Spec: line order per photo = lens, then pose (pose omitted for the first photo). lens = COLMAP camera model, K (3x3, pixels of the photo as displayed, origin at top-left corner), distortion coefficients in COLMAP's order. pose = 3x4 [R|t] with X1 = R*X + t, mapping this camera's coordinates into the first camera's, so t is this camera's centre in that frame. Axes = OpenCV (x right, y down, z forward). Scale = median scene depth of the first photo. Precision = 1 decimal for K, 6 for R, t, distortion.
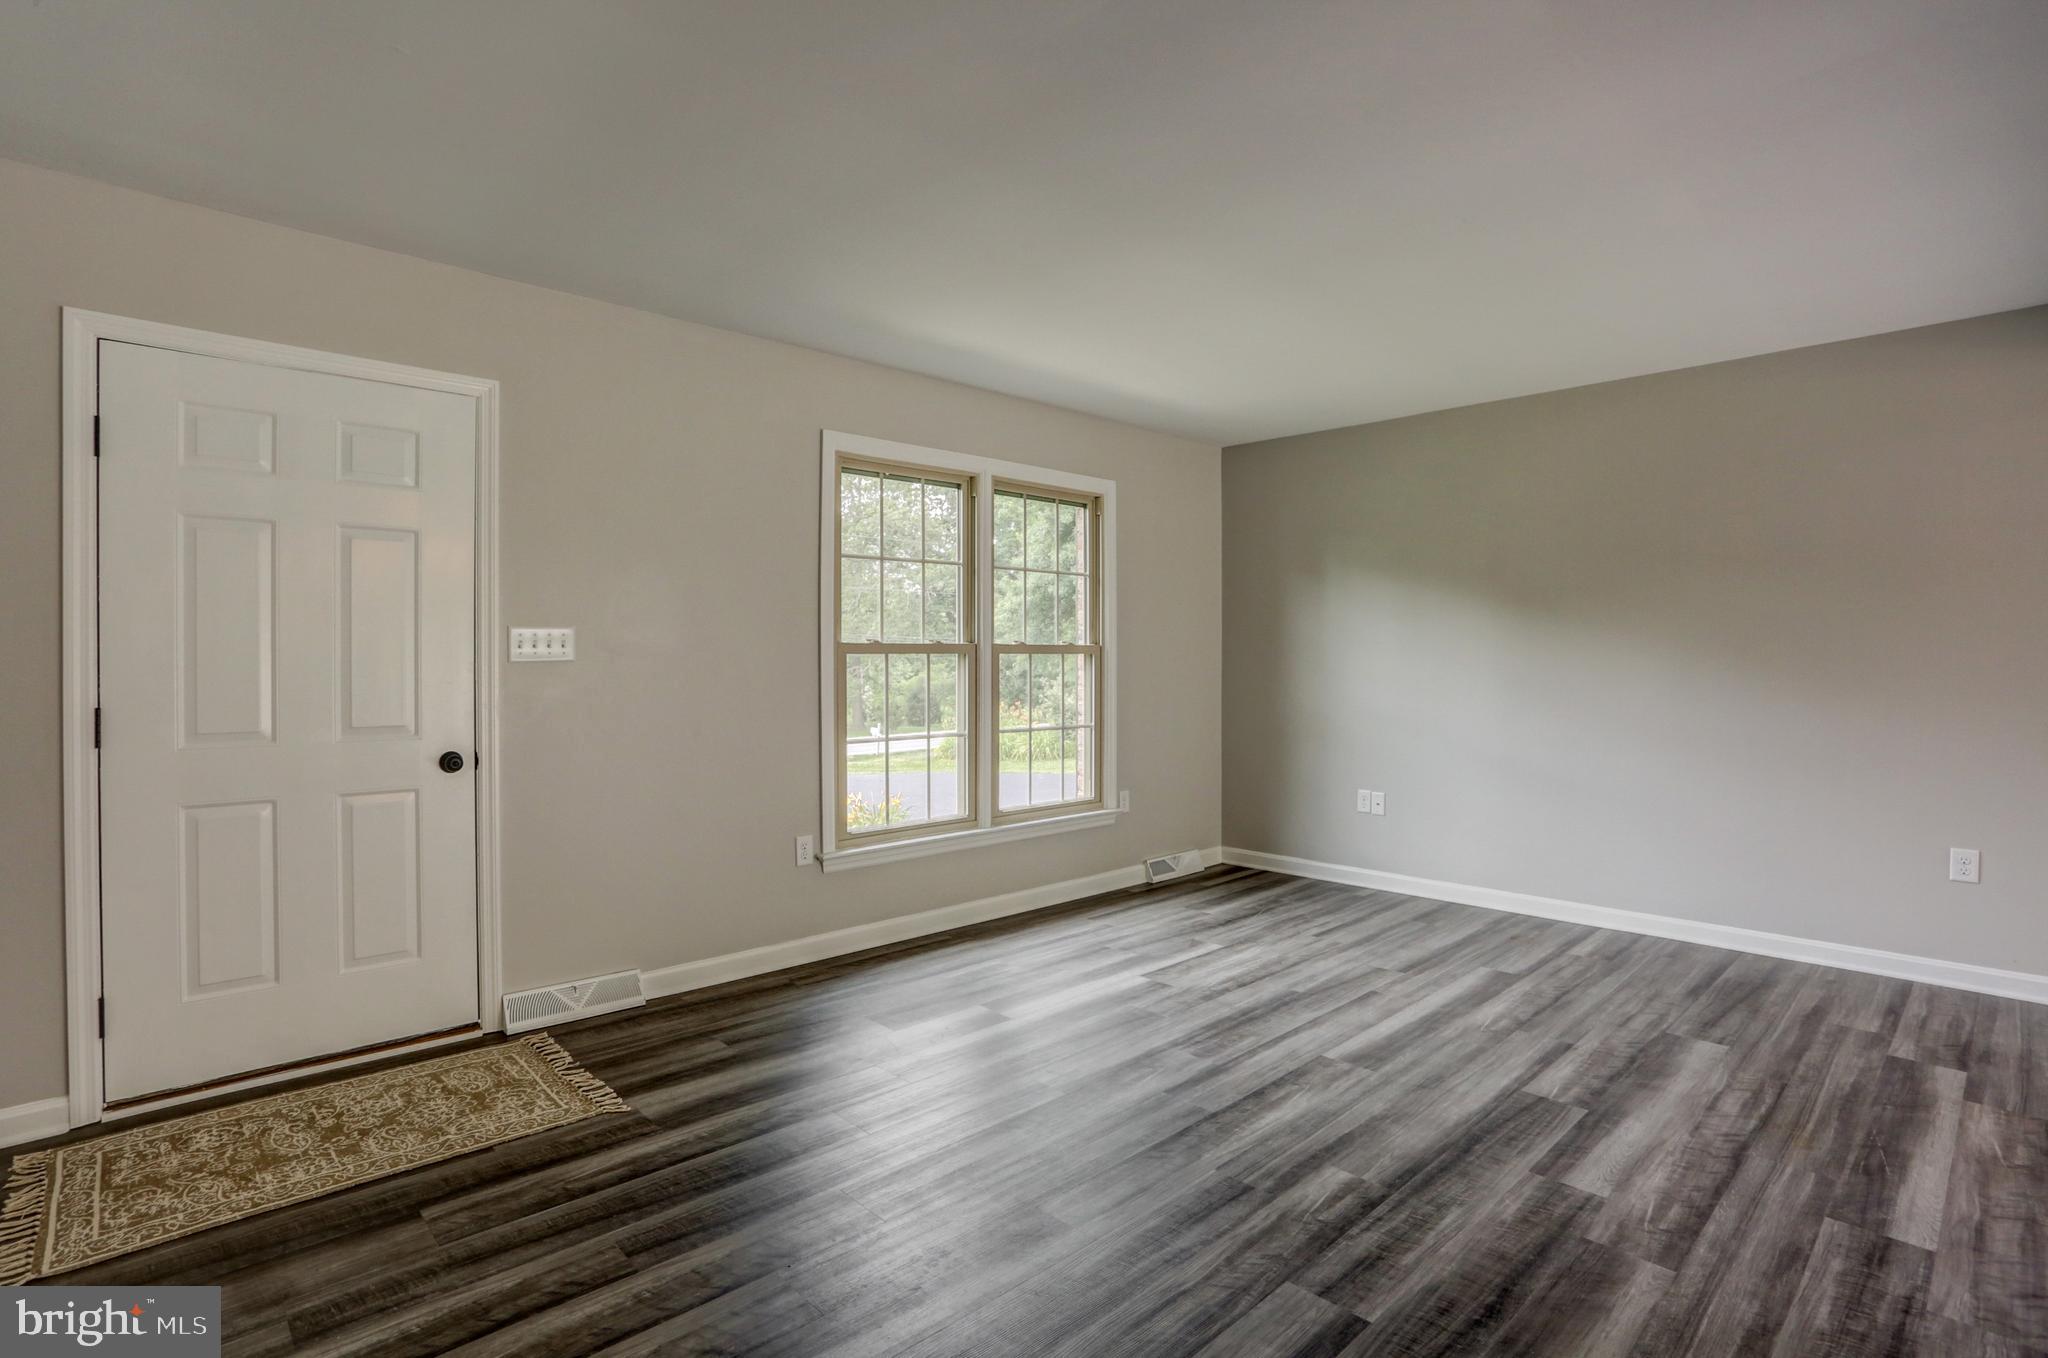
lens RADIAL K [[1002.8, 0, 1025.1], [0, 1002.8, 659.0], [0, 0, 1]] dist [-0.068173, 0.027682]
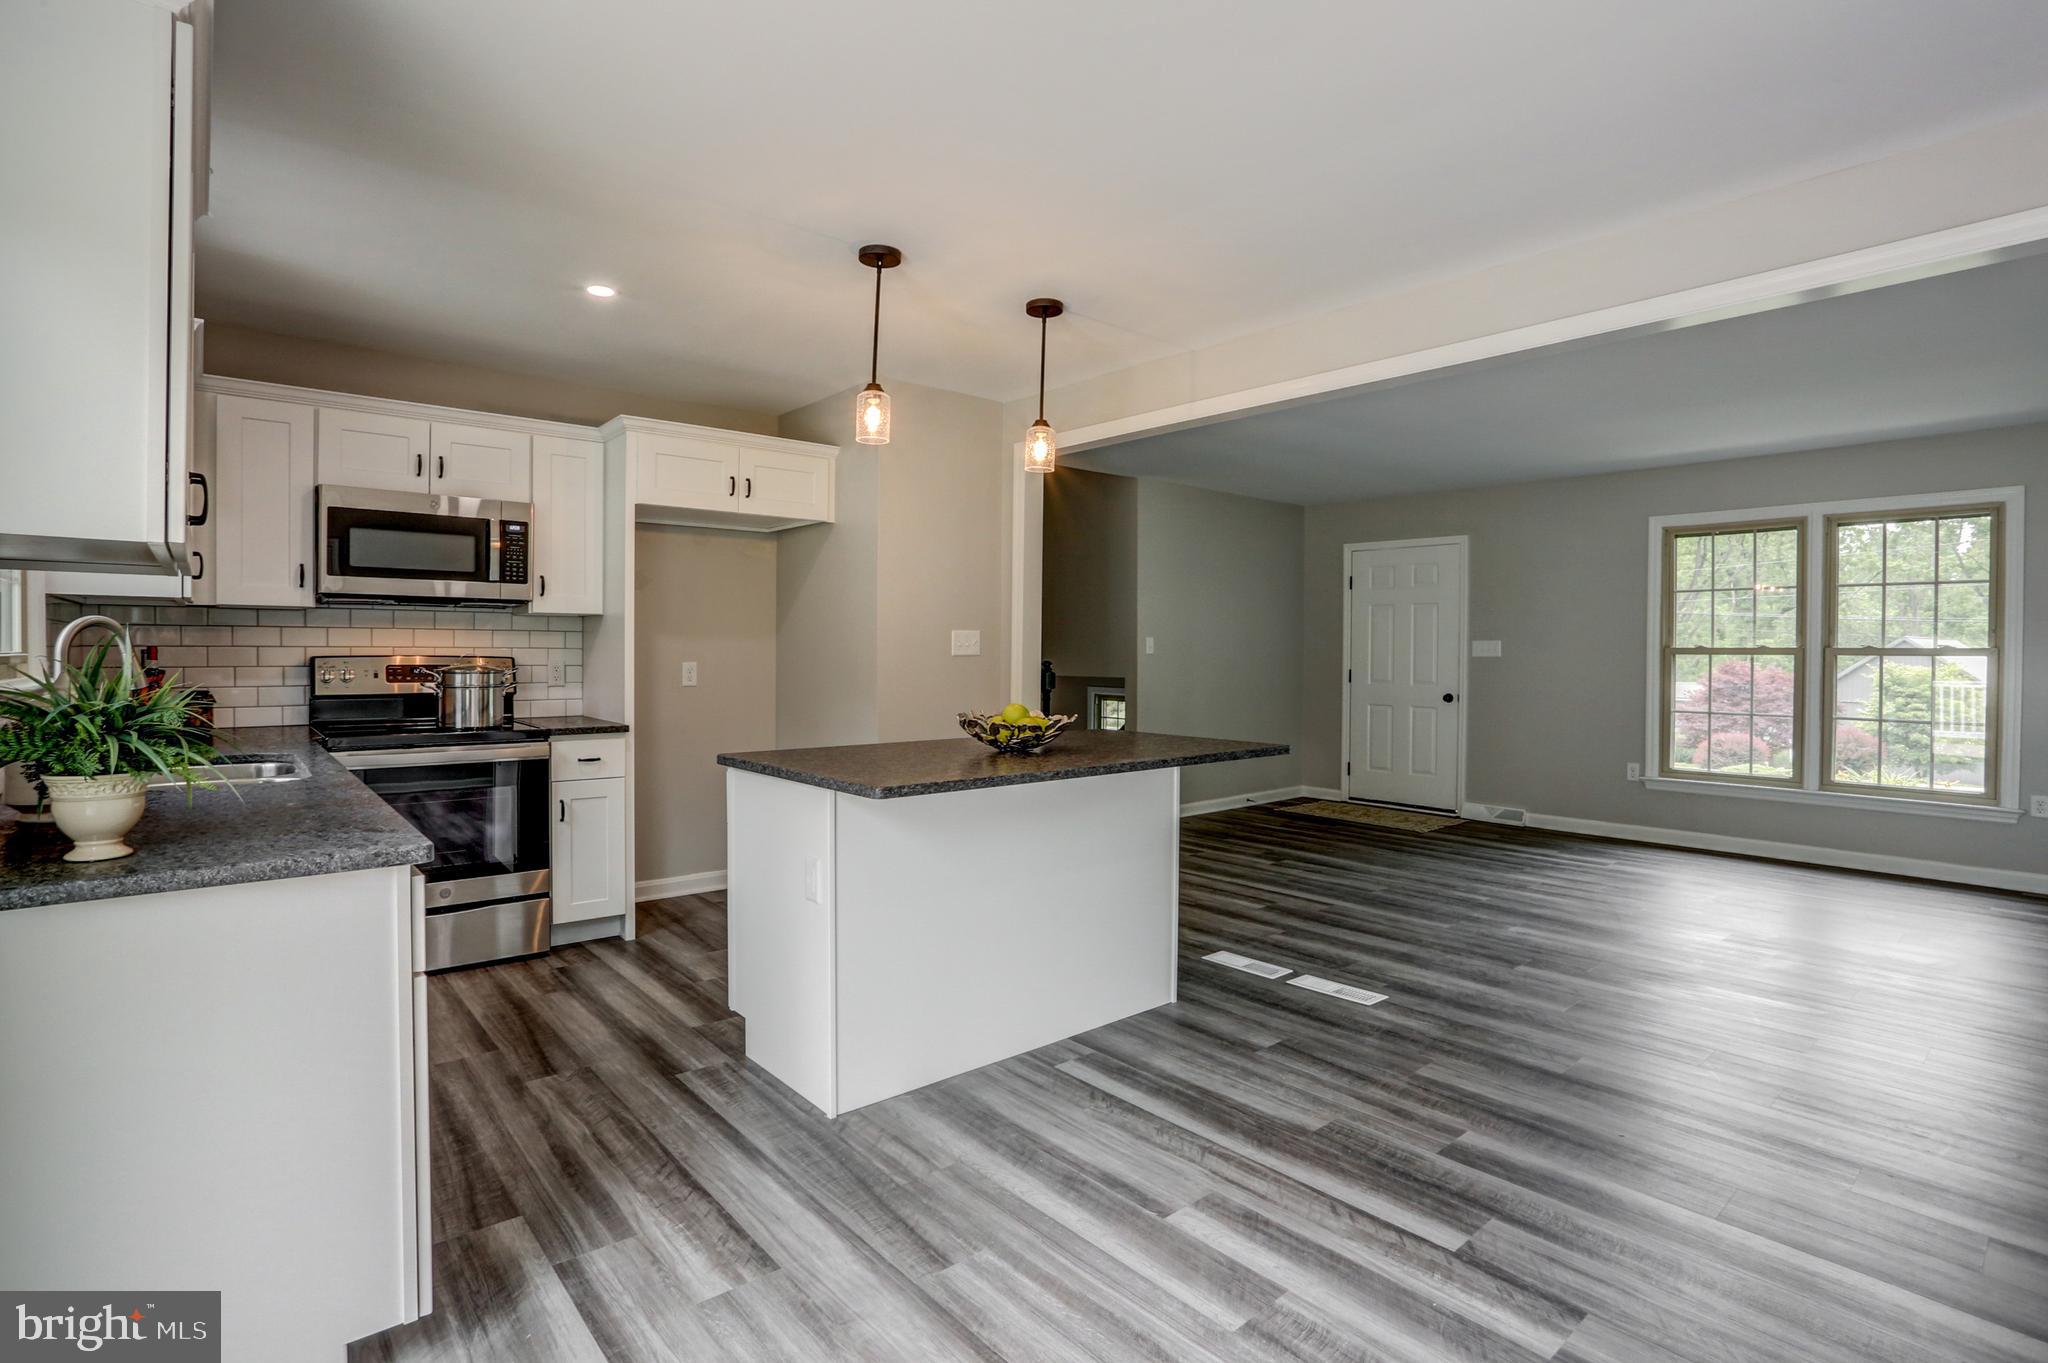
lens RADIAL K [[1002.7, 0, 1029.0], [0, 1002.7, 663.6], [0, 0, 1]] dist [-0.072814, 0.036749]
pose [[-0.047140, 0.012166, -0.998814, 1.936648], [-0.007296, 0.999895, 0.012523, -0.004373], [0.998862, 0.007878, -0.047046, 0.083230]]
